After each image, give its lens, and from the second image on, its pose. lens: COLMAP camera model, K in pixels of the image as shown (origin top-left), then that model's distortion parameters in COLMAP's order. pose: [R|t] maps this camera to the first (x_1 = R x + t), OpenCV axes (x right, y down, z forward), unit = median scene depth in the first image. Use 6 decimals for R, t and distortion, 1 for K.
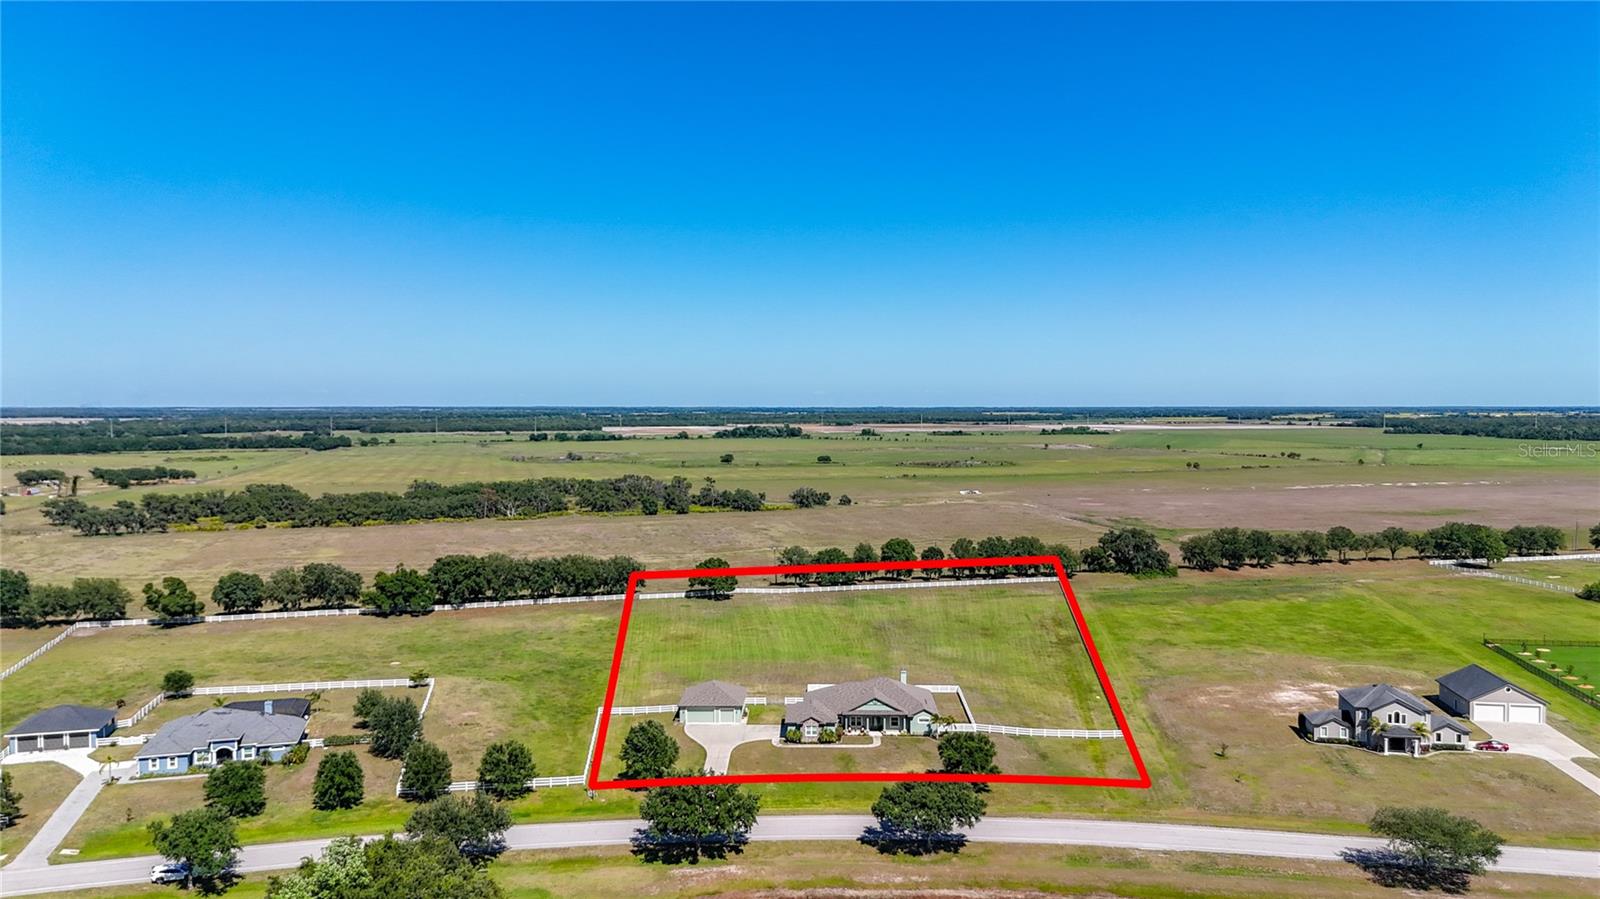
lens RADIAL K [[1200.7, 0, 806.5], [0, 1200.7, 446.3], [0, 0, 1]] dist [0.108885, -0.156660]
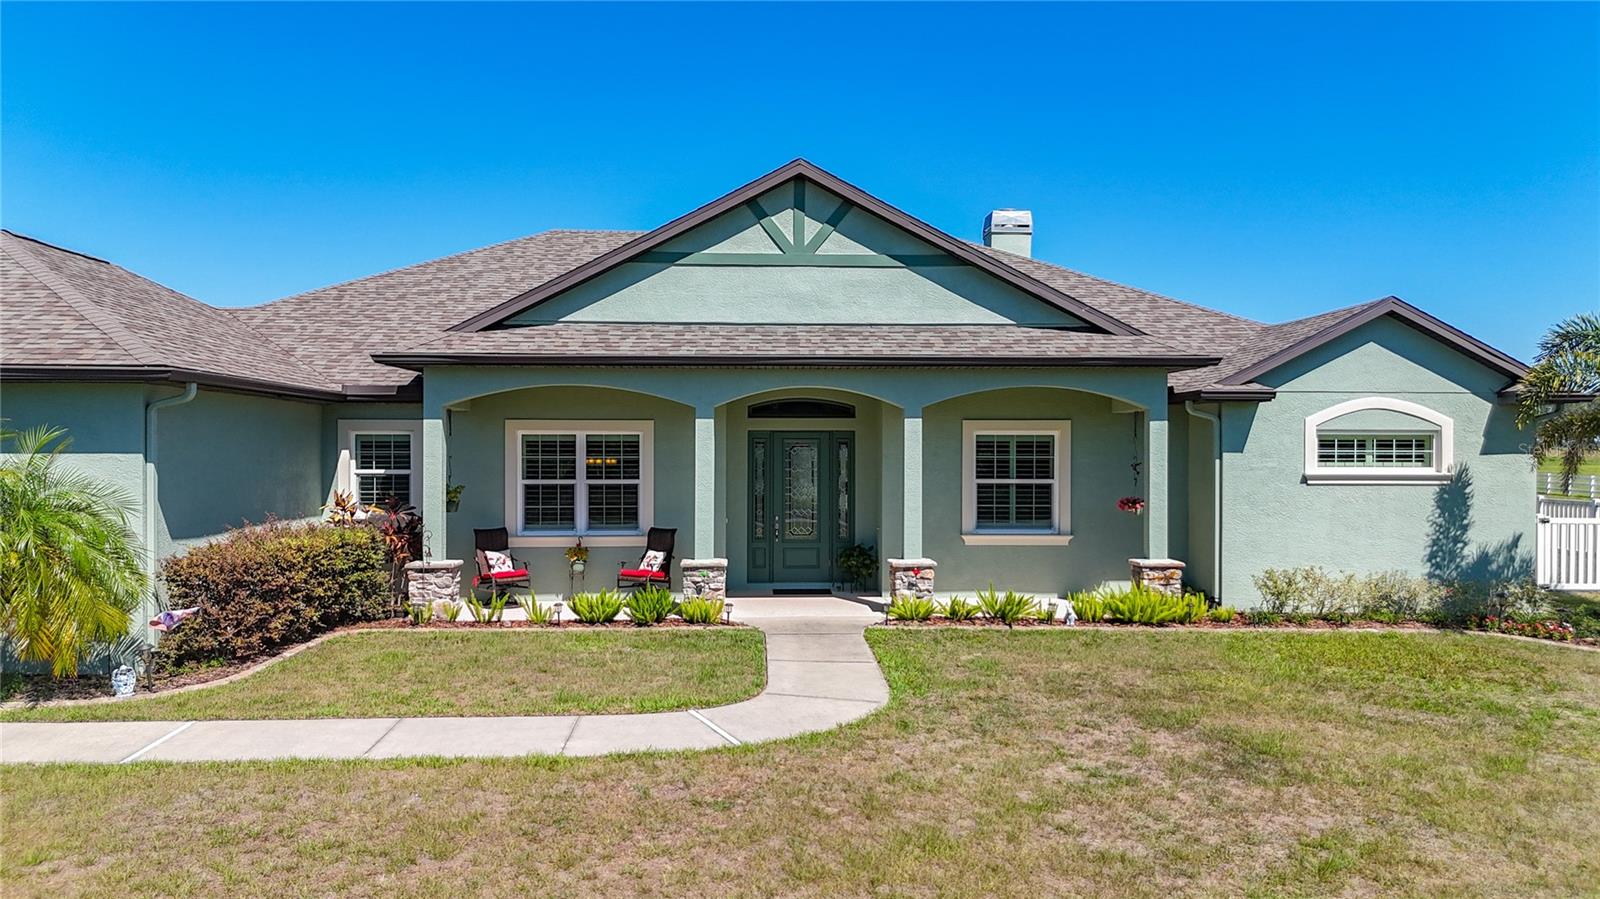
lens RADIAL K [[1200.7, 0, 806.5], [0, 1200.7, 446.3], [0, 0, 1]] dist [0.108885, -0.156660]
pose [[0.998080, 0.003311, 0.061850, 0.035340], [-0.000756, 0.999147, -0.041293, 0.155254], [-0.061934, 0.041167, 0.997231, 0.618167]]
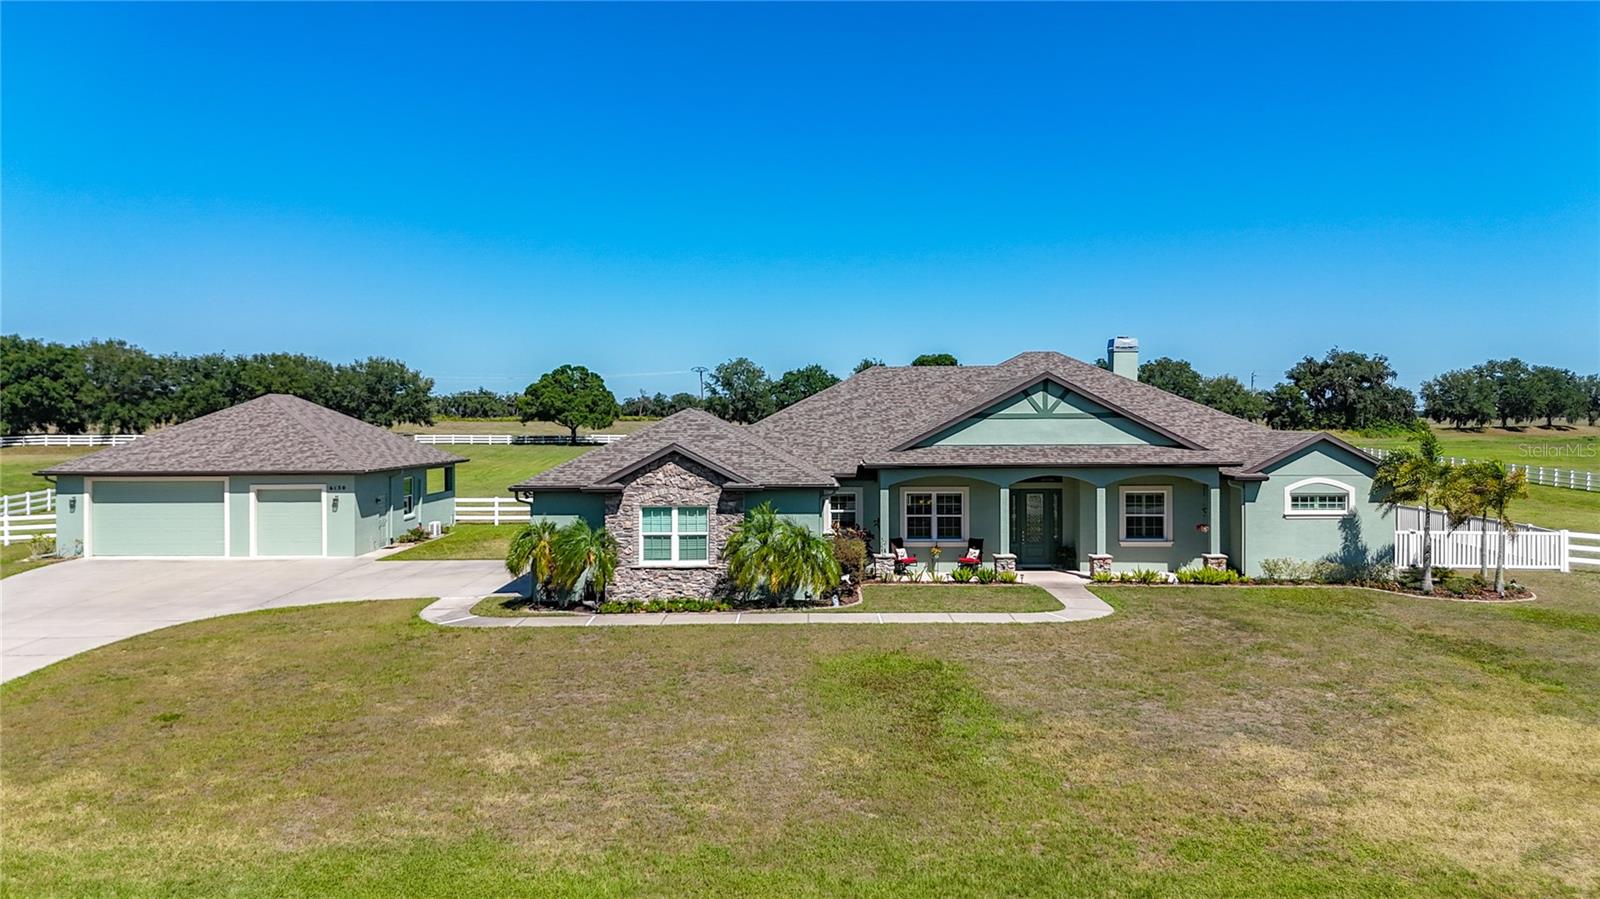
lens RADIAL K [[1217.6, 0, 800.2], [0, 1217.6, 403.7], [0, 0, 1]] dist [0.042585, -0.052948]
pose [[0.999925, -0.002086, 0.012027, 0.012399], [0.002687, 0.998739, -0.050134, 0.149206], [-0.011907, 0.050162, 0.998670, 0.551699]]
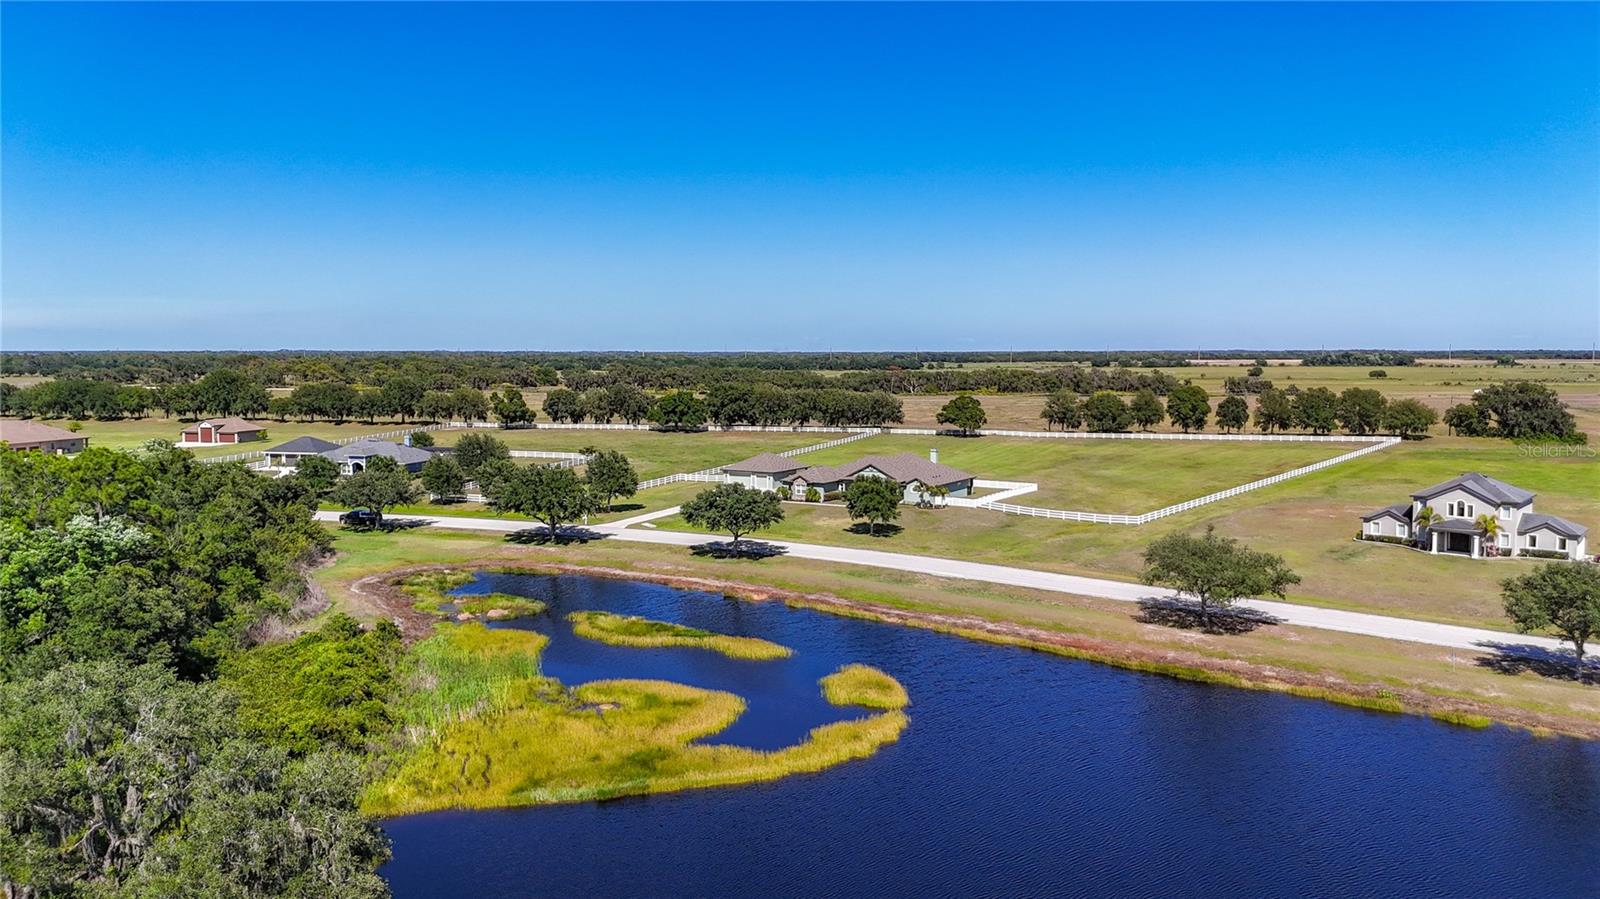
lens RADIAL K [[1211.3, 0, 800.0], [0, 1211.3, 449.5], [0, 0, 1]] dist [0.119371, -0.134816]
pose [[0.867788, 0.041103, -0.495232, 0.328740], [-0.019379, 0.998614, 0.048924, 0.101090], [0.496556, -0.032858, 0.867382, 0.085879]]
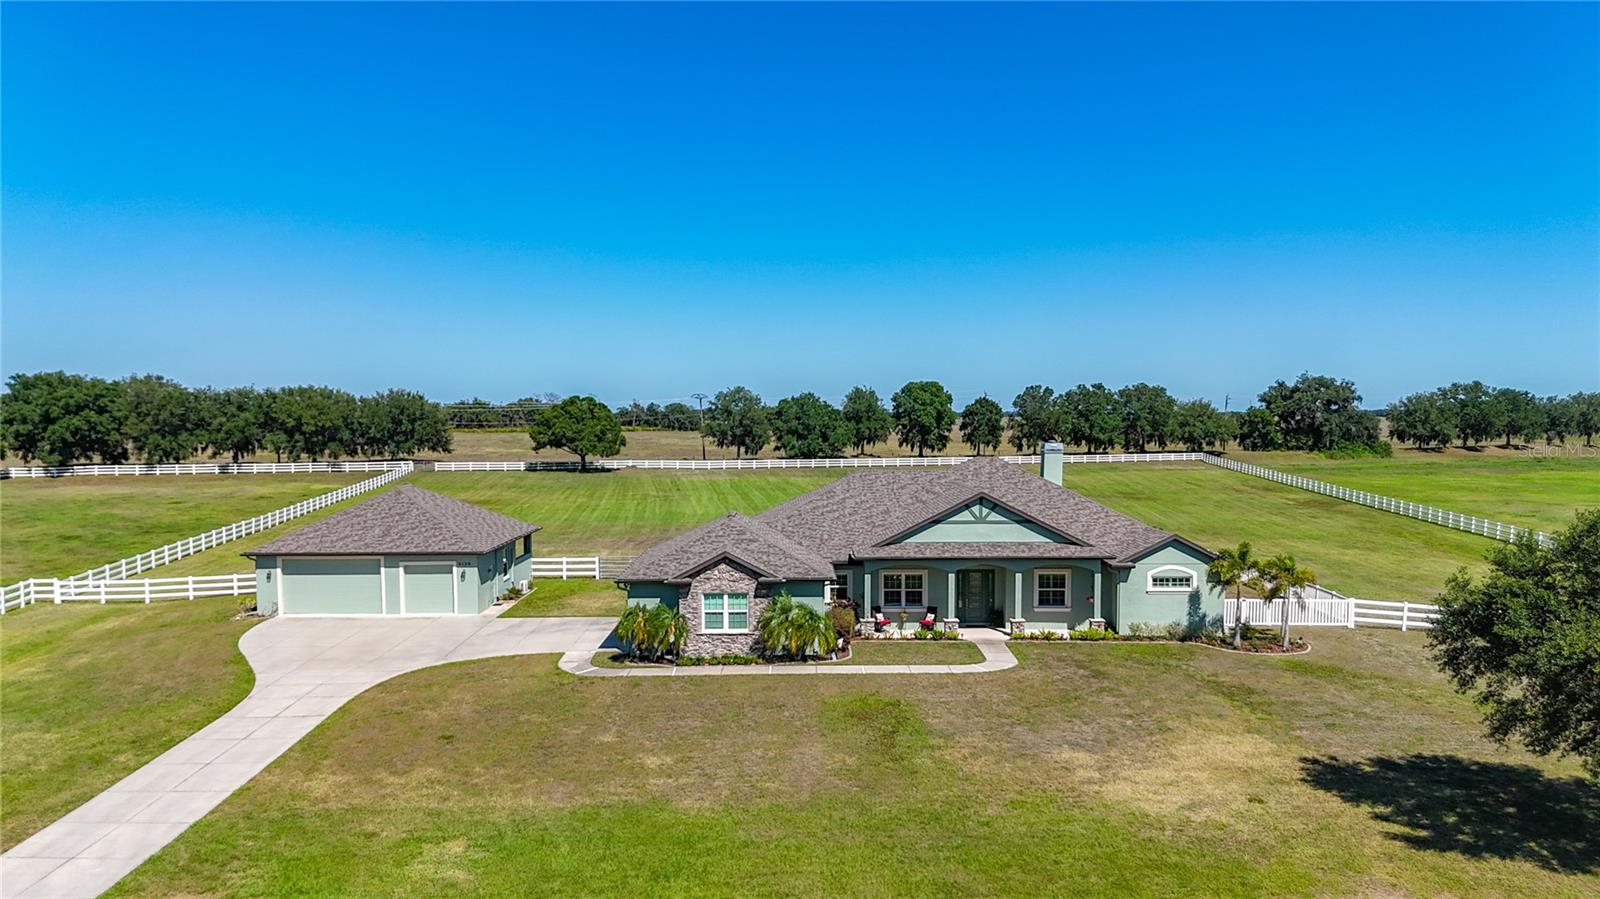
lens RADIAL K [[1251.1, 0, 802.3], [0, 1251.1, 488.8], [0, 0, 1]] dist [0.075778, -0.148220]
pose [[0.999763, -0.003804, 0.021458, 0.009200], [0.003354, 0.999774, 0.020981, 0.135813], [-0.021533, -0.020905, 0.999550, 0.495810]]
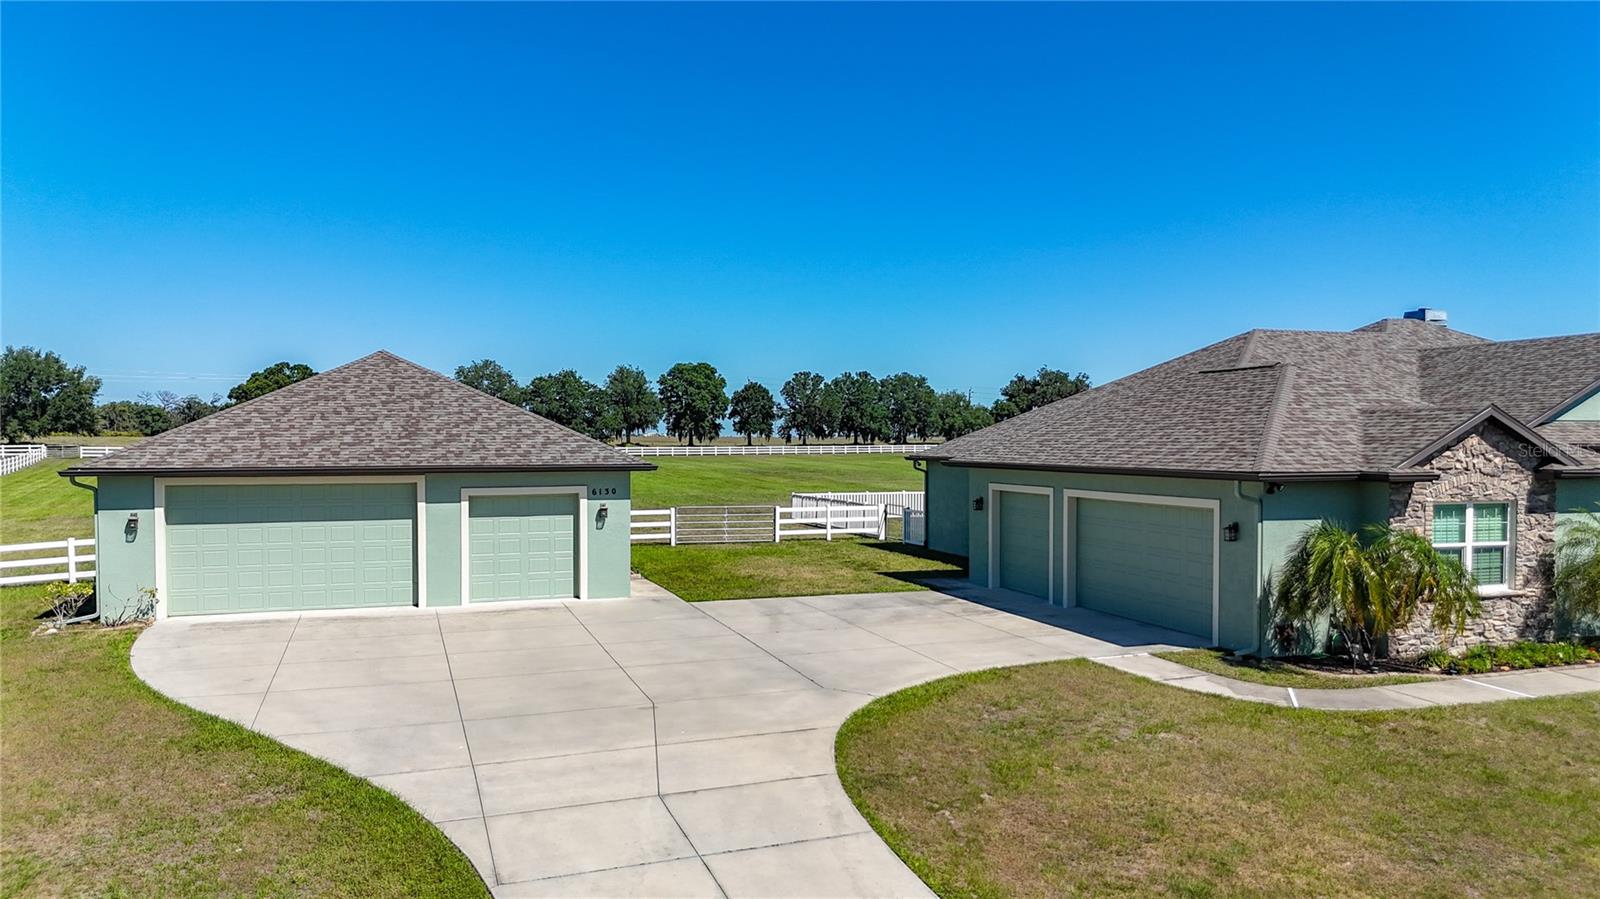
lens RADIAL K [[1200.7, 0, 806.5], [0, 1200.7, 446.3], [0, 0, 1]] dist [0.108885, -0.156660]
pose [[0.942209, -0.002105, 0.335019, -0.056080], [0.012756, 0.999481, -0.029595, 0.151189], [-0.334783, 0.032158, 0.941746, 0.606398]]
